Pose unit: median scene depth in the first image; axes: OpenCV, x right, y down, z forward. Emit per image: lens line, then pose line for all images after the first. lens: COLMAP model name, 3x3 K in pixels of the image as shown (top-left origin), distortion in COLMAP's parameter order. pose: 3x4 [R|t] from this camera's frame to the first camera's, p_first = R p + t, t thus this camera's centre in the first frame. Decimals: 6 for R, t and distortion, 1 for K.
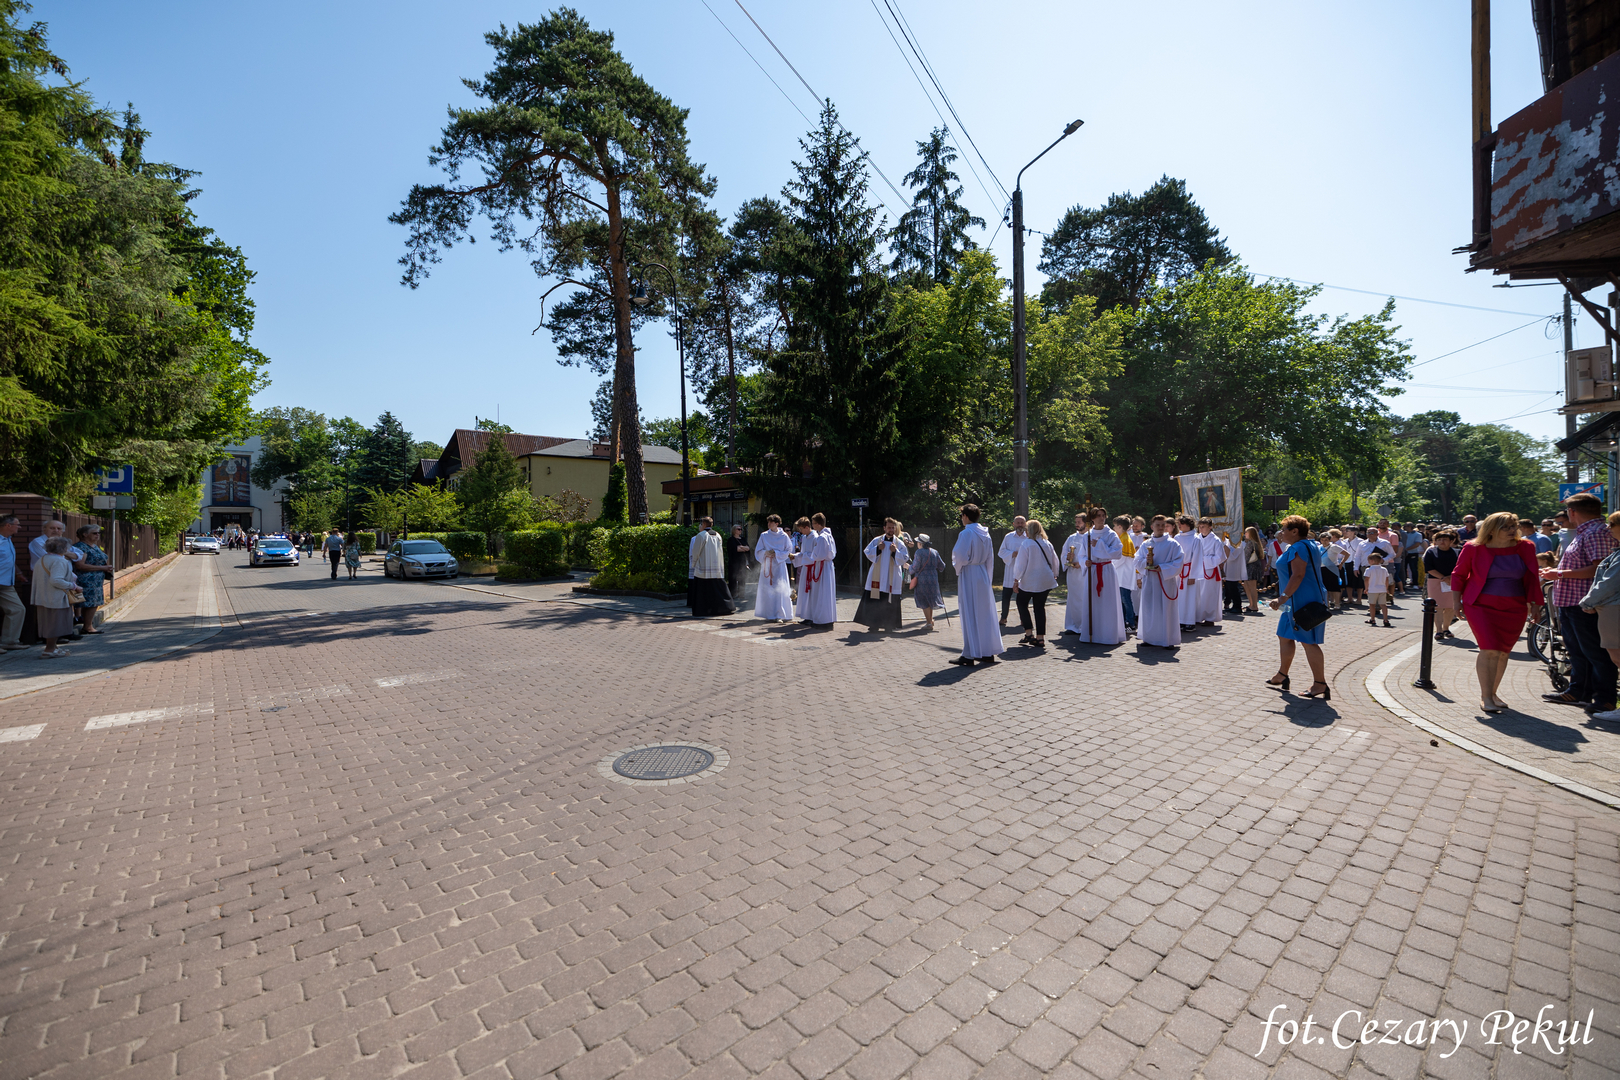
lens RADIAL K [[680.4, 0, 798.4], [0, 680.4, 531.1], [0, 0, 1]] dist [0.009140, -0.001044]
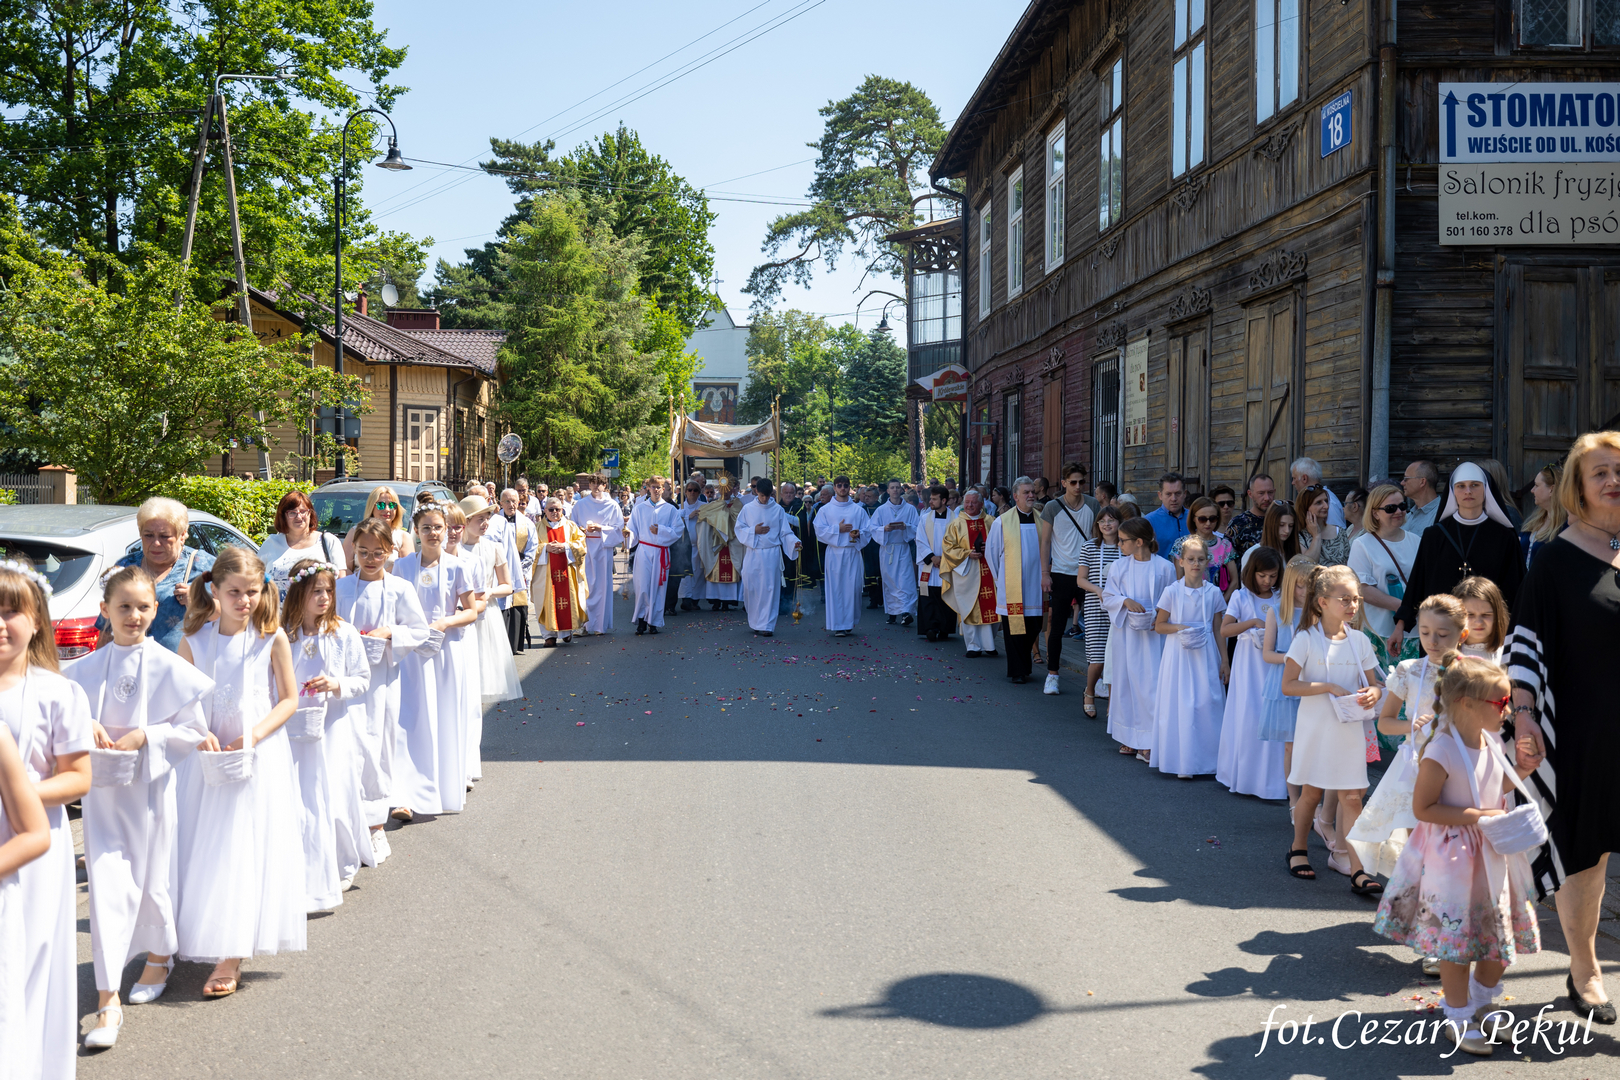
lens RADIAL K [[1578.5, 0, 802.1], [0, 1578.5, 535.3], [0, 0, 1]] dist [0.064604, 0.000000]
pose [[0.795318, 0.026209, -0.605626, 1.059268], [-0.013788, 0.999589, 0.025151, 0.001633], [0.606036, -0.011652, 0.795352, -1.105518]]
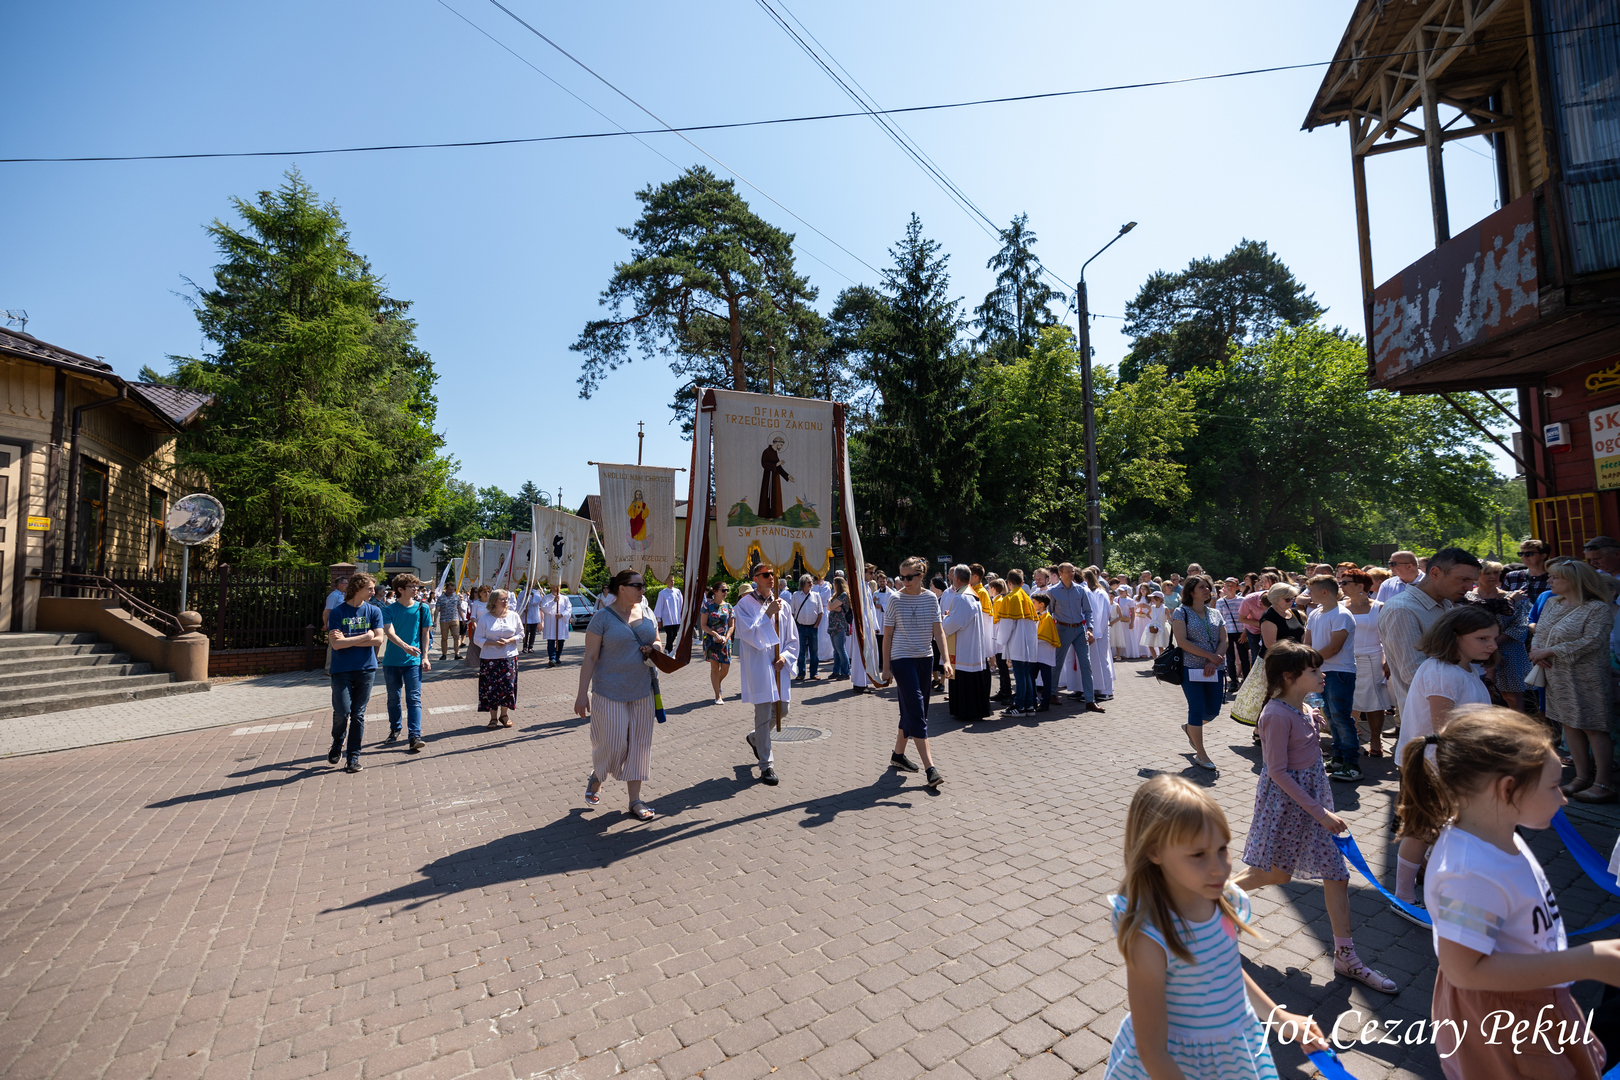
lens RADIAL K [[680.4, 0, 804.7], [0, 680.4, 535.5], [0, 0, 1]] dist [0.009140, -0.001044]
pose [[0.989697, -0.019603, -0.141832, 0.014160], [0.009408, 0.997346, -0.072194, -0.000777], [0.142870, 0.070116, 0.987255, -0.121841]]
